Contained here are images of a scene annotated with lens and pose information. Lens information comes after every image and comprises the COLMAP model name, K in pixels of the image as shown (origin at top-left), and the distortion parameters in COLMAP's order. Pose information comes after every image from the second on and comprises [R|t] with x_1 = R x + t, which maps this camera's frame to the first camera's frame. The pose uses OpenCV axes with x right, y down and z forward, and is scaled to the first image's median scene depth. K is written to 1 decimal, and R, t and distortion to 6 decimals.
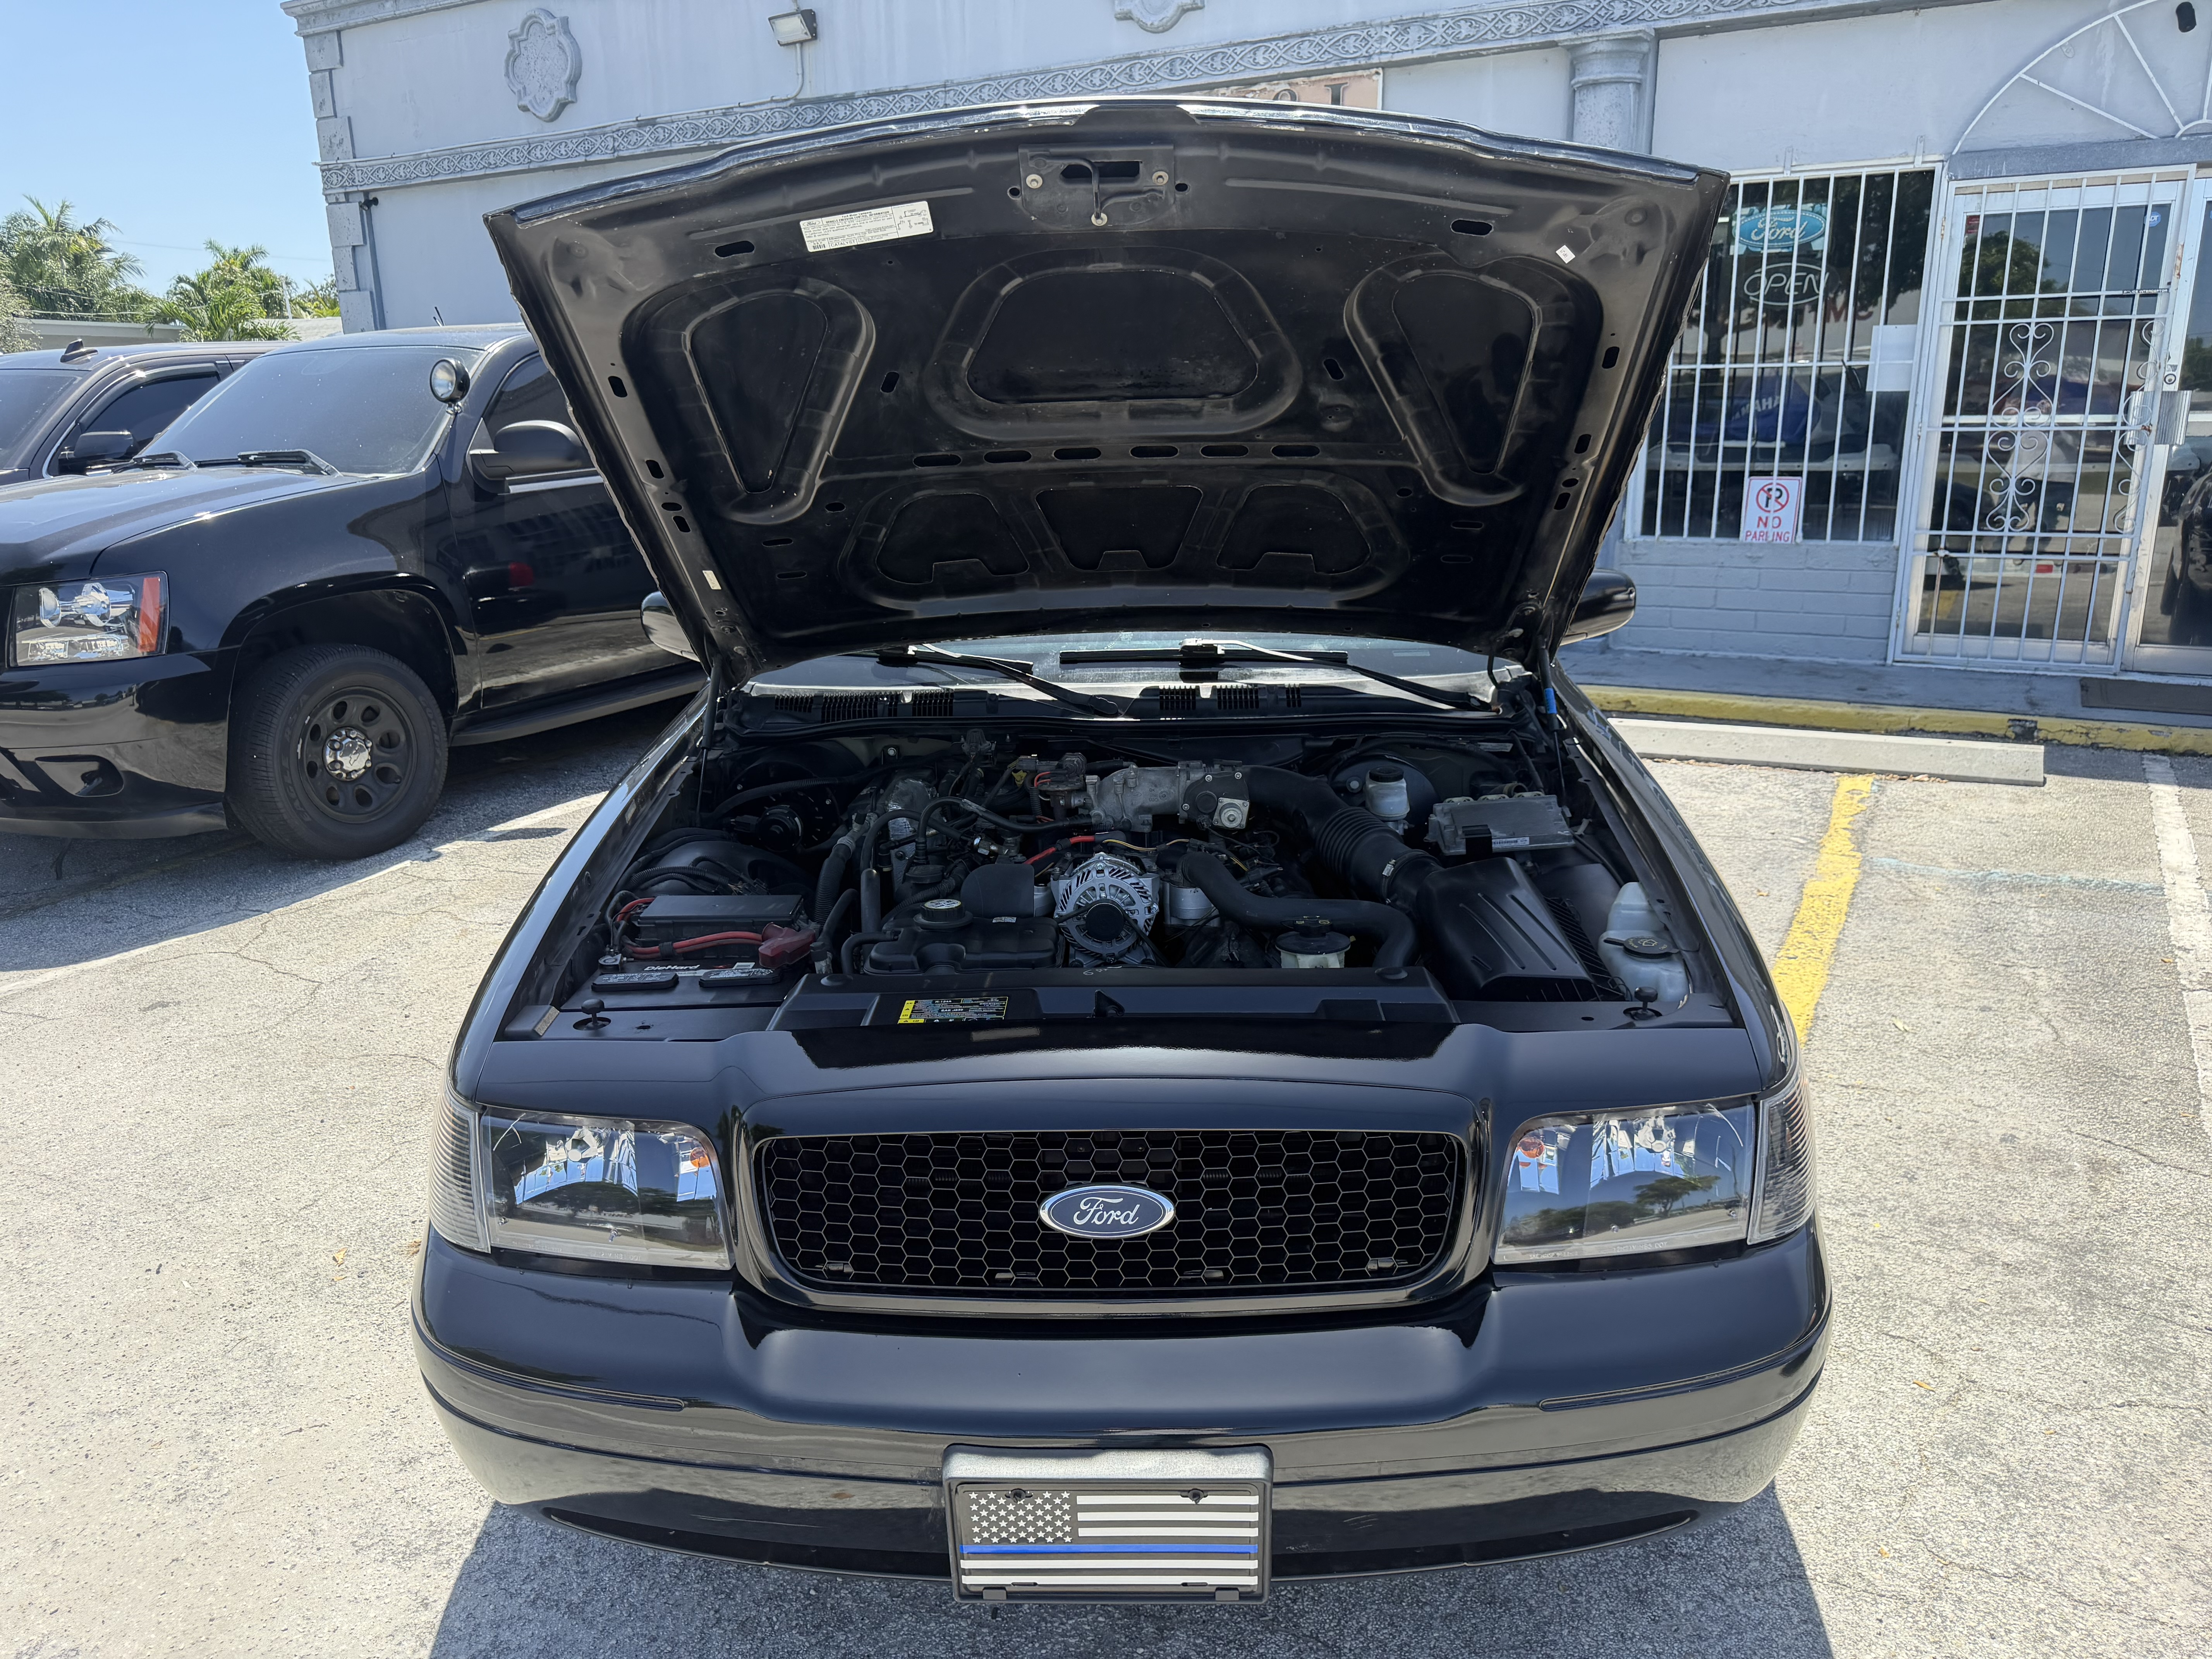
lens RADIAL K [[1532.0, 0, 1110.3], [0, 1532.0, 833.6], [0, 0, 1]] dist [0.056664, -0.059513]
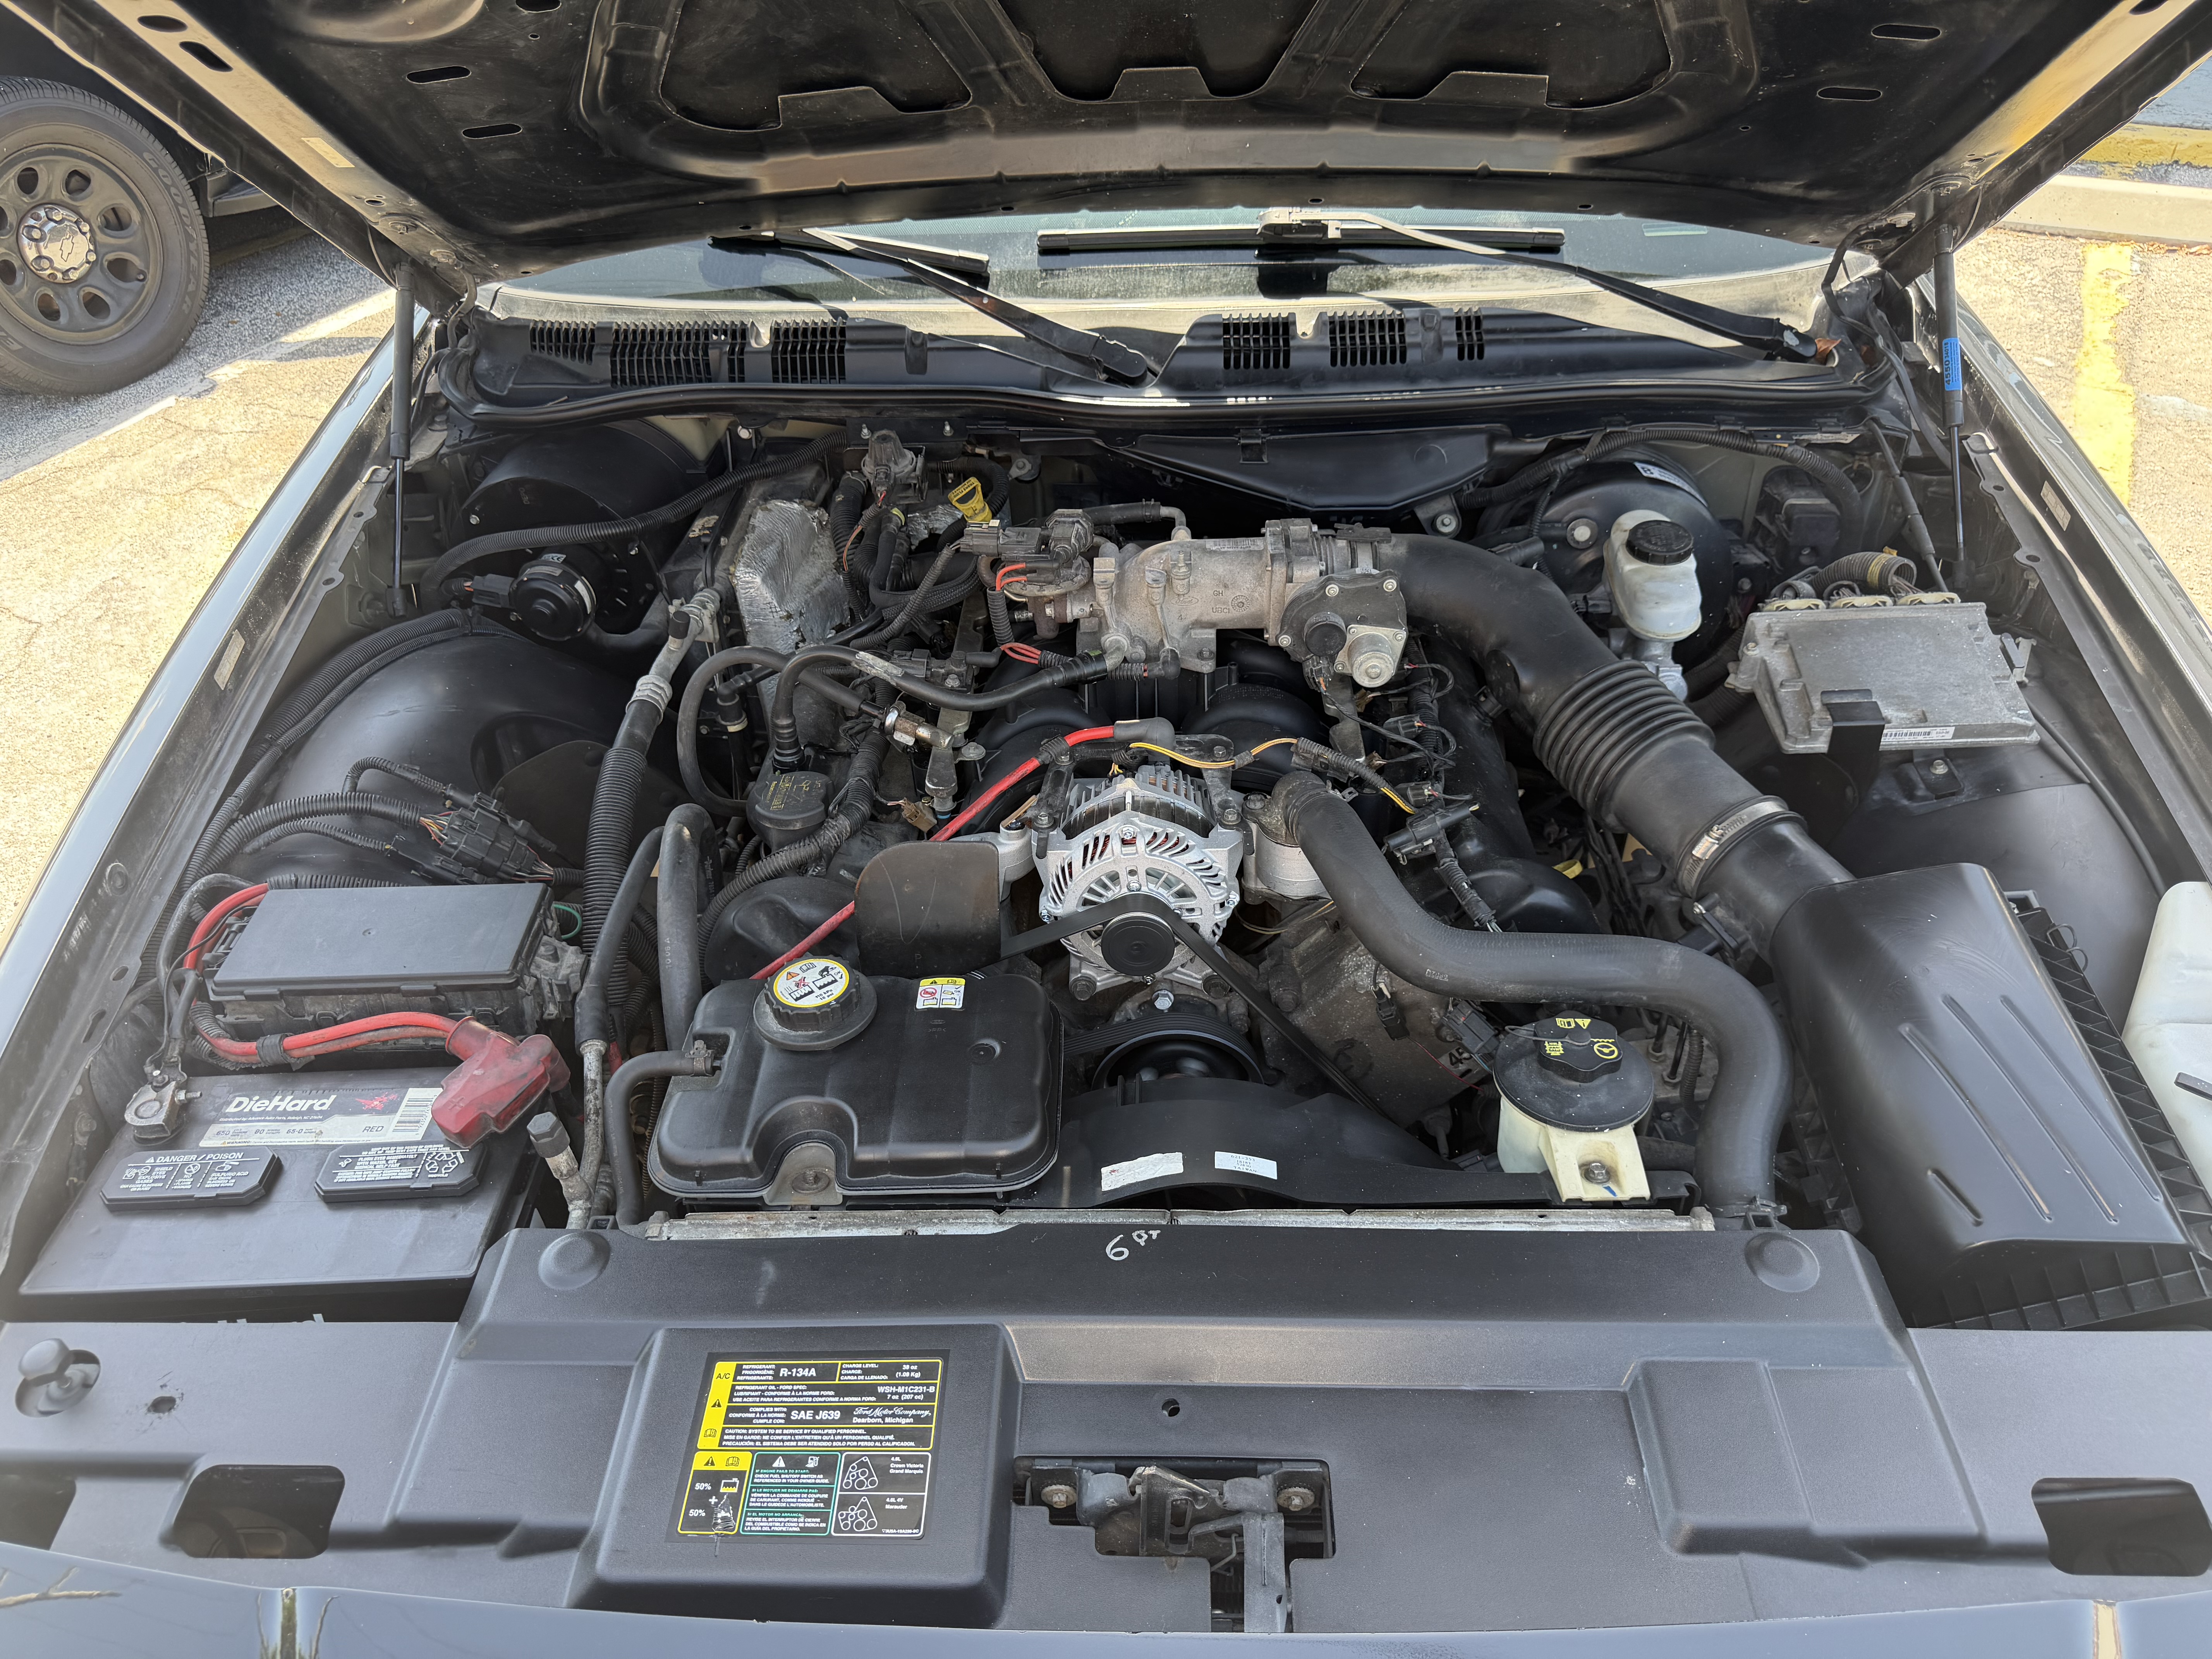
lens RADIAL K [[1571.1, 0, 1108.2], [0, 1571.1, 821.4], [0, 0, 1]] dist [-0.005207, 0.006334]
pose [[0.999952, -0.009205, 0.003496, -0.012749], [0.007235, 0.927717, 0.373215, -0.146602], [-0.006679, -0.373172, 0.927738, 0.441550]]
